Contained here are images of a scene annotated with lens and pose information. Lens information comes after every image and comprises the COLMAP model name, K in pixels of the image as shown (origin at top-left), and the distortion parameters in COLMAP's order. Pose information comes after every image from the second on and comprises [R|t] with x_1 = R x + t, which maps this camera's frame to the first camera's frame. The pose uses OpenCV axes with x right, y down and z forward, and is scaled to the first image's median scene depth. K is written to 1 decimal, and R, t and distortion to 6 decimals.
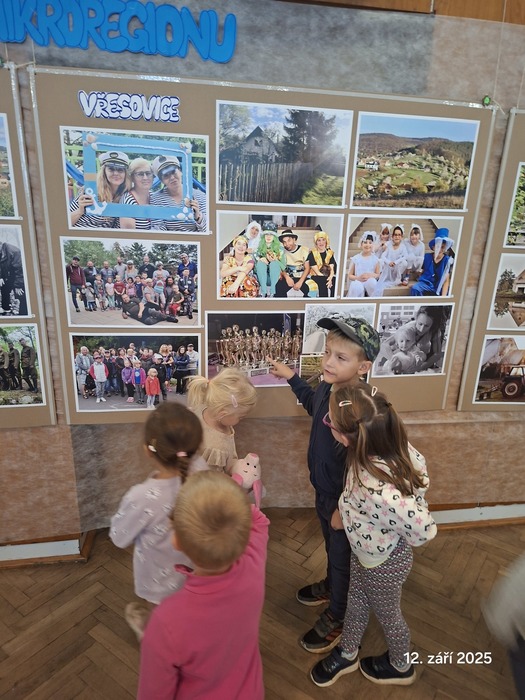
lens RADIAL K [[470.7, 0, 258.5], [0, 470.7, 348.0], [0, 0, 1]] dist [-0.003913, -0.022830]
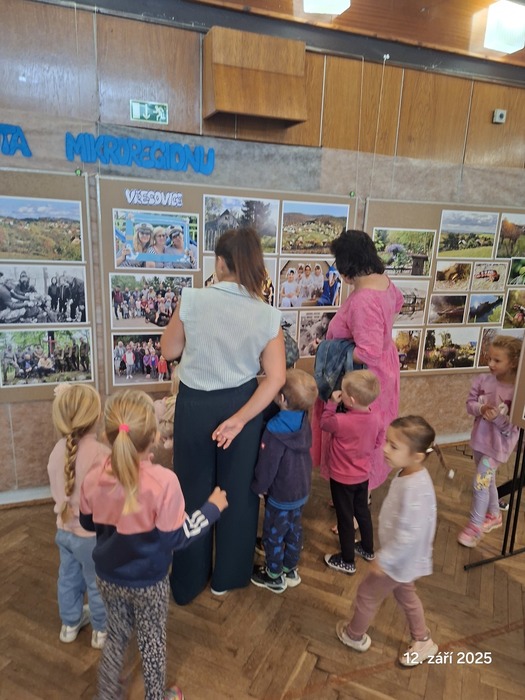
lens RADIAL K [[470.7, 0, 263.1], [0, 470.7, 352.9], [0, 0, 1]] dist [-0.003913, -0.022830]
pose [[0.980909, -0.041102, 0.190073, -0.212622], [0.051355, 0.997461, -0.049337, 0.143234], [-0.187563, 0.058156, 0.980529, -0.664644]]
